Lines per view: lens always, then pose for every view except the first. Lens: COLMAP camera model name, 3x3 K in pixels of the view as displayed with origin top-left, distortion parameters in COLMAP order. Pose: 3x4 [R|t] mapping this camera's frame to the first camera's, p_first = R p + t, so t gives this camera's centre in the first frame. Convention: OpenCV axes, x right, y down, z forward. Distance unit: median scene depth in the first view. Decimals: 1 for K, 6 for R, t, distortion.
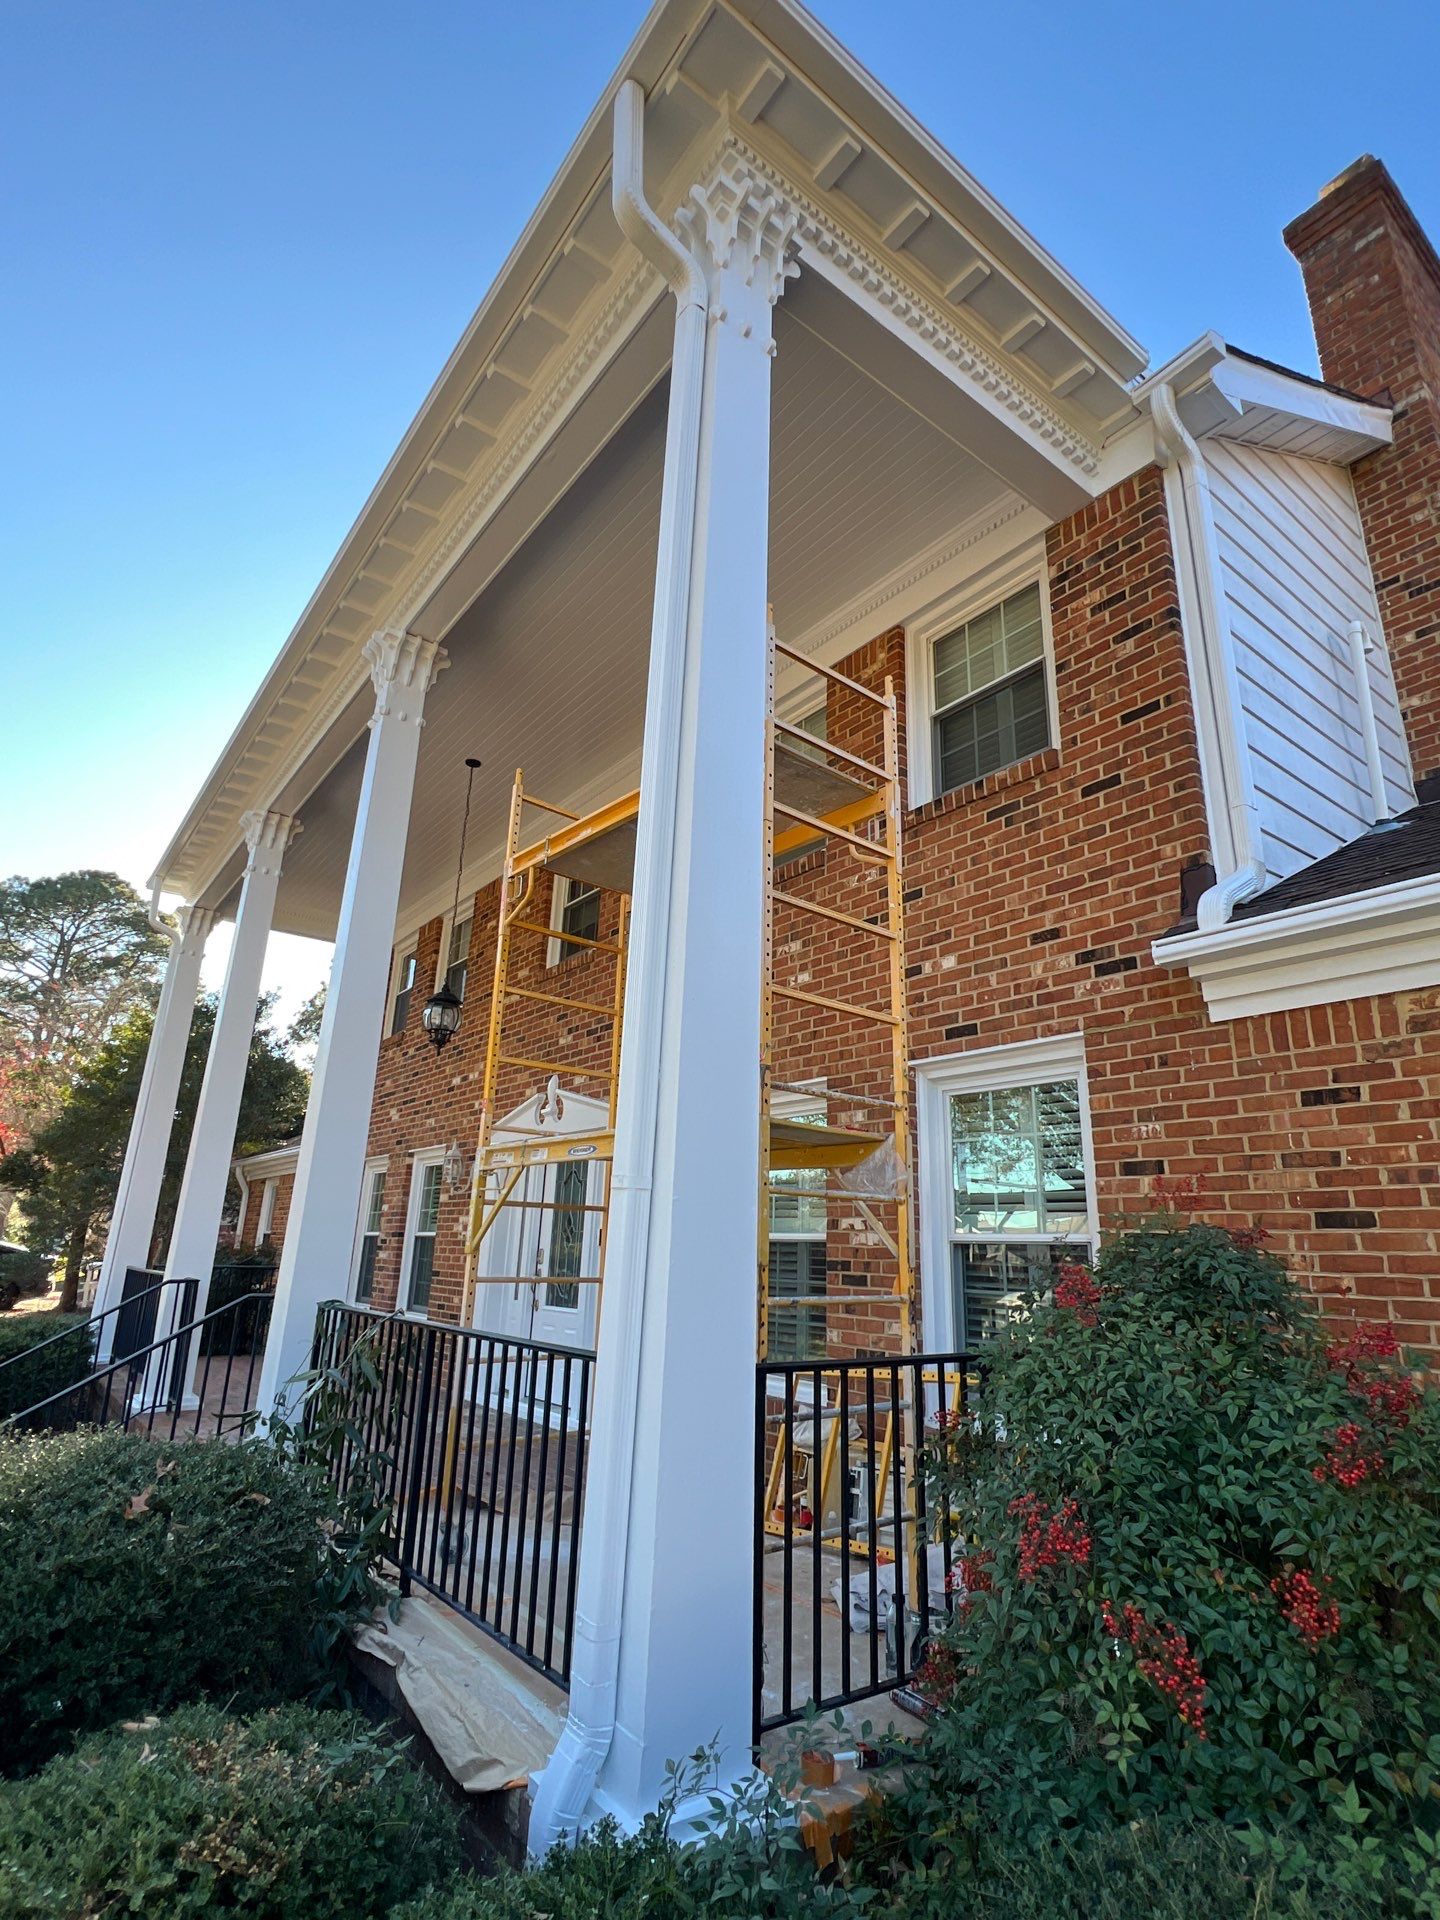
lens RADIAL K [[979.7, 0, 724.0], [0, 979.7, 954.6], [0, 0, 1]] dist [-0.003152, -0.000288]
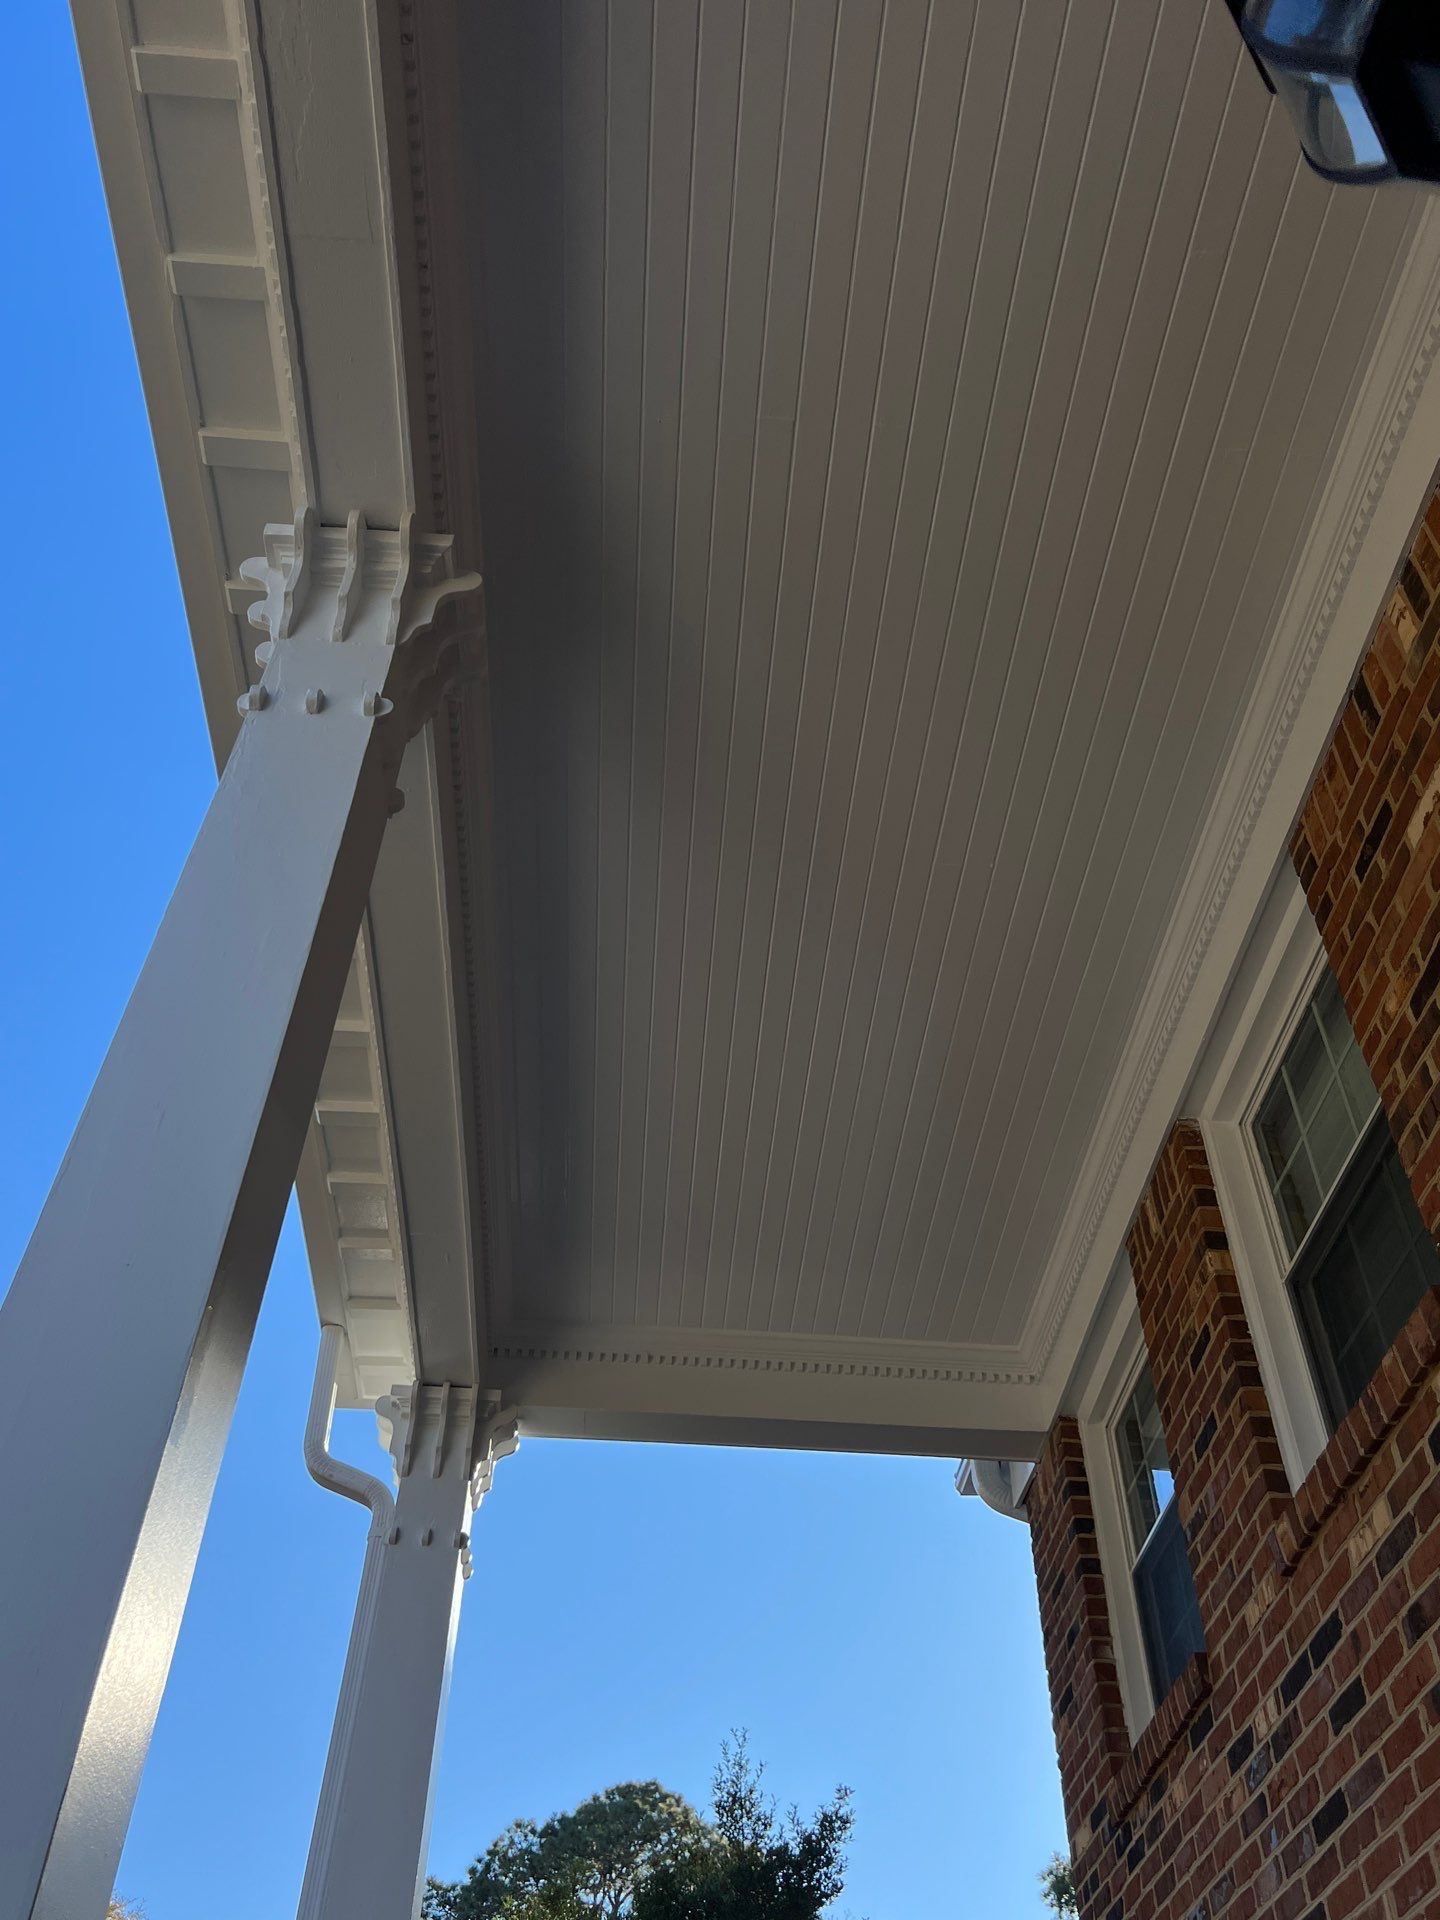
lens RADIAL K [[1591.3, 0, 720.0], [0, 1591.3, 960.0], [0, 0, 1]] dist [0.004497, 0.004330]
pose [[0.832692, -0.412787, -0.369096, -0.043894], [0.173645, 0.827588, -0.533803, 0.024615], [0.525806, 0.380402, 0.760804, 0.121598]]
